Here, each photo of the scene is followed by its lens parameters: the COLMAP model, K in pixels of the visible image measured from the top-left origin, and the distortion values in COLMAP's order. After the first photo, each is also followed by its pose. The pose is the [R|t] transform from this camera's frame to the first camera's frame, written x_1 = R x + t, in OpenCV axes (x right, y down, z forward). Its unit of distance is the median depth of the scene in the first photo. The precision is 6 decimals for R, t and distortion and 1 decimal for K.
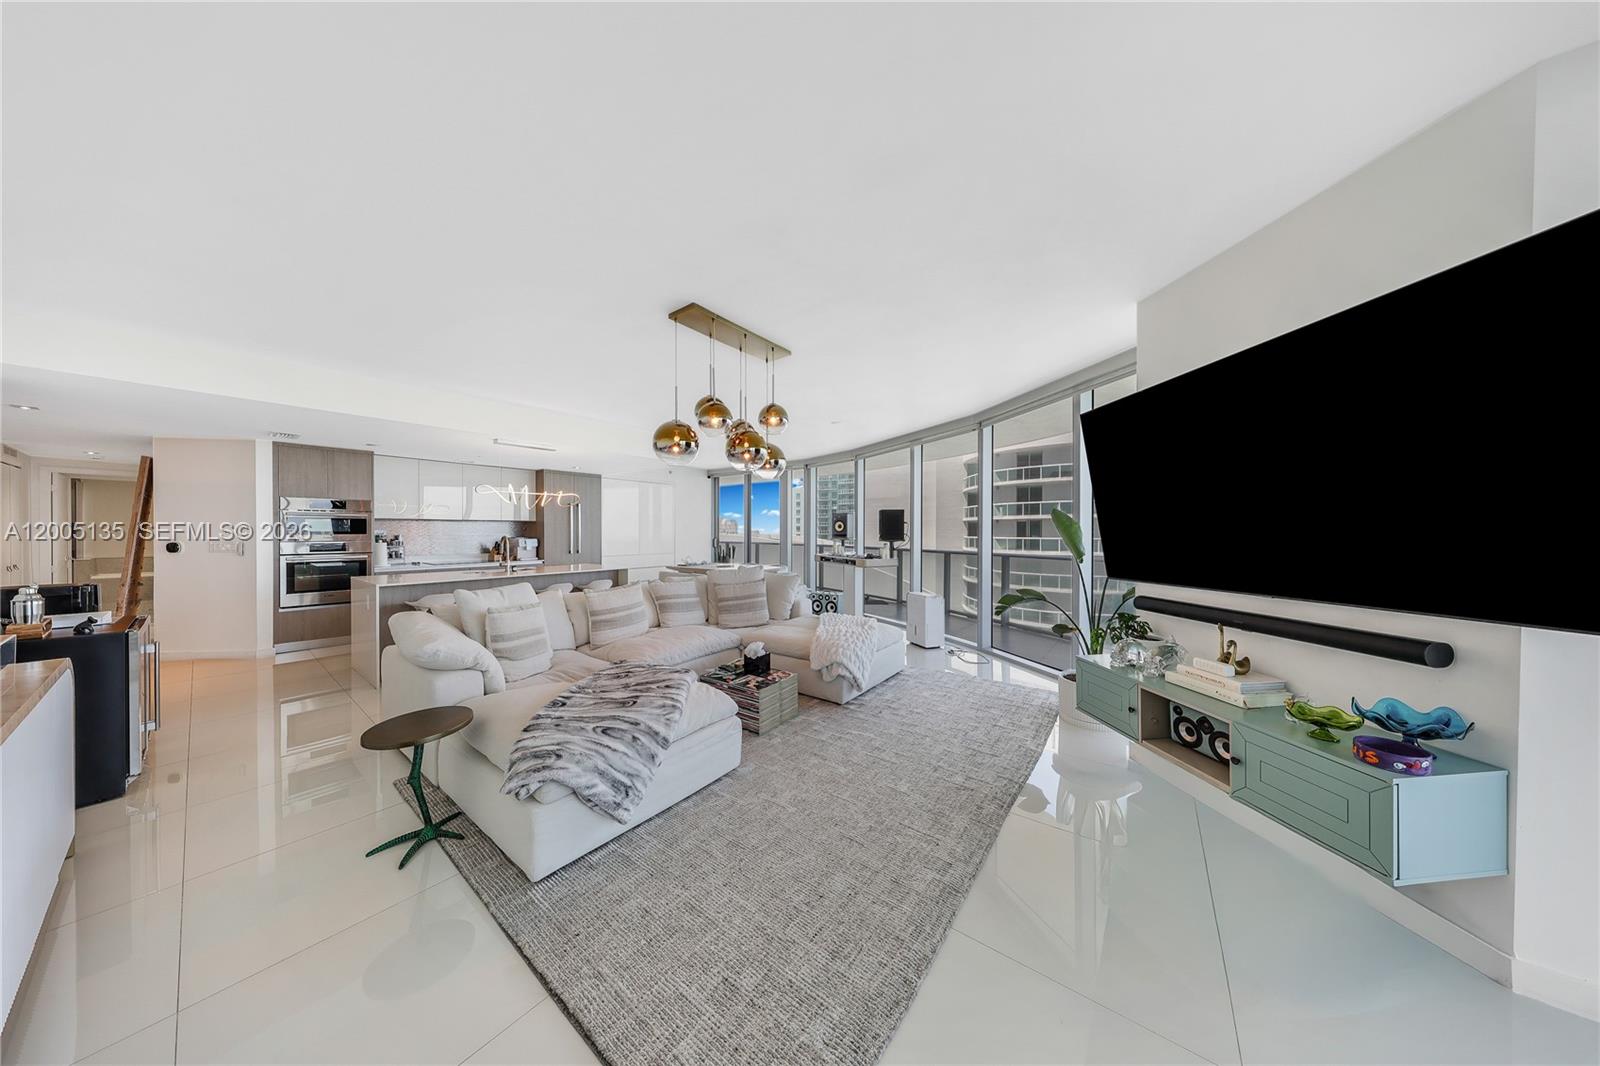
lens RADIAL K [[470.5, 0, 800.0], [0, 470.5, 533.0], [0, 0, 1]] dist [0.000273, 0.000041]
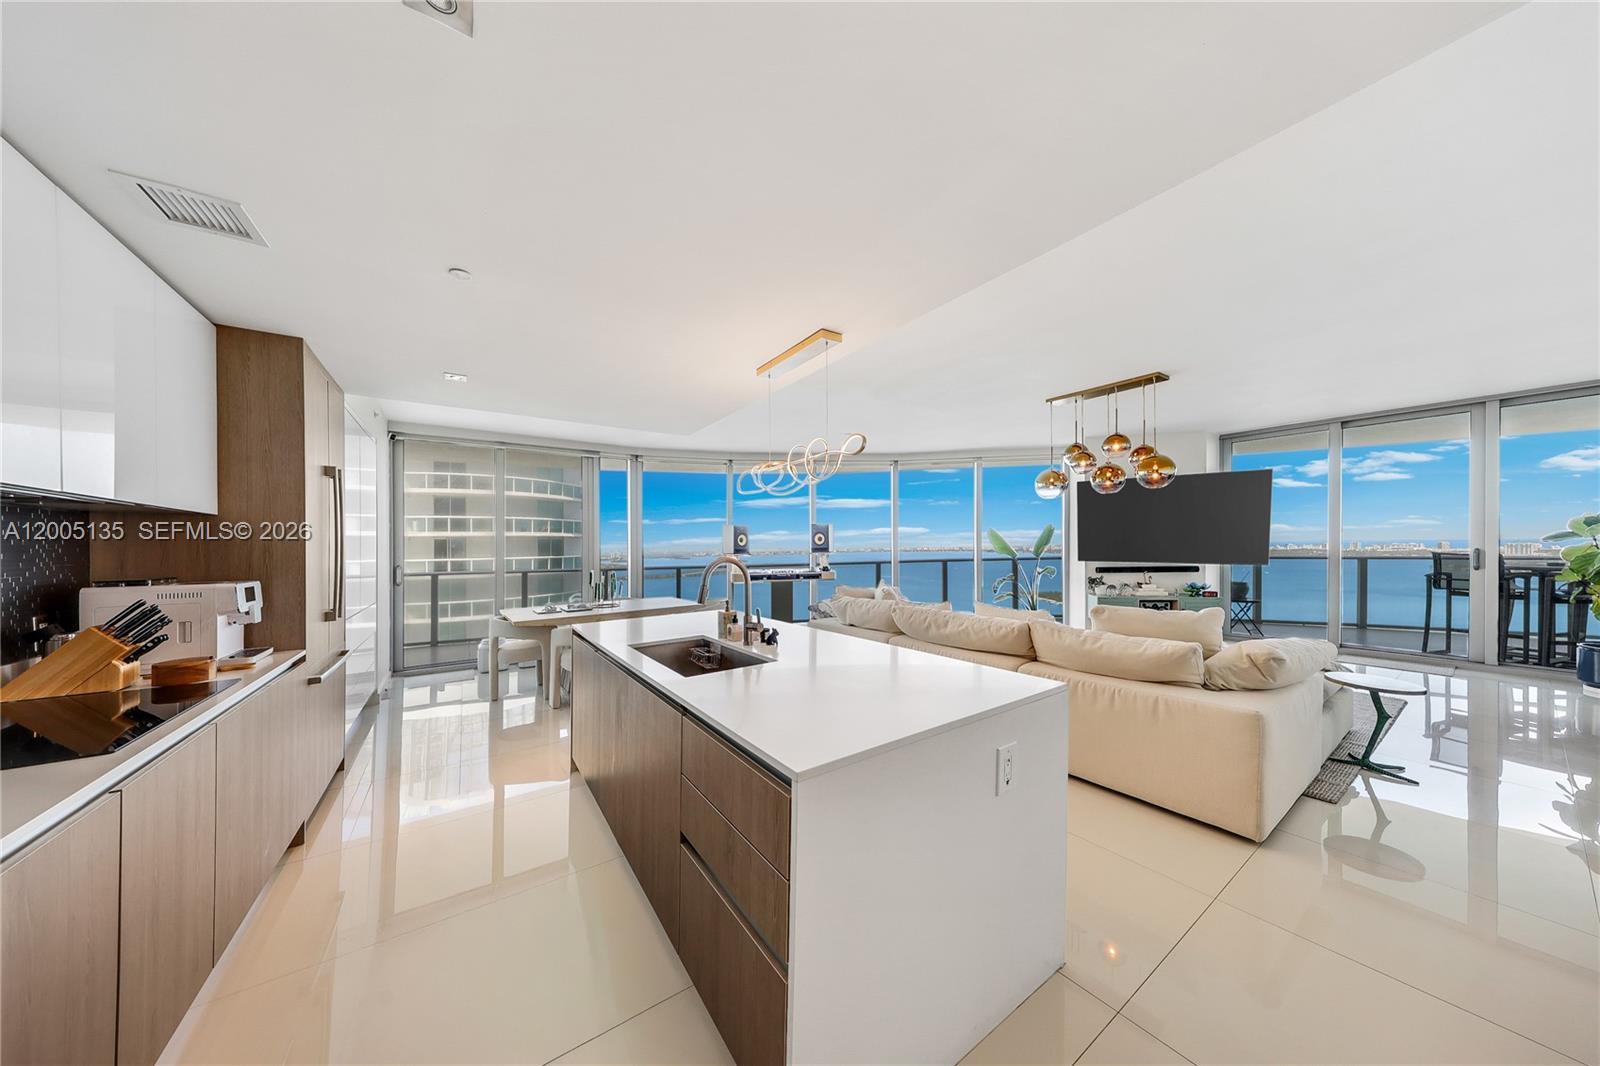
lens RADIAL K [[490.9, 0, 799.5], [0, 490.9, 555.1], [0, 0, 1]] dist [0.000029, 0.000083]
pose [[0.303493, -0.024020, 0.952531, -2.284815], [0.019156, 0.999634, 0.019105, -0.003941], [-0.952641, 0.012448, 0.303842, 1.853486]]
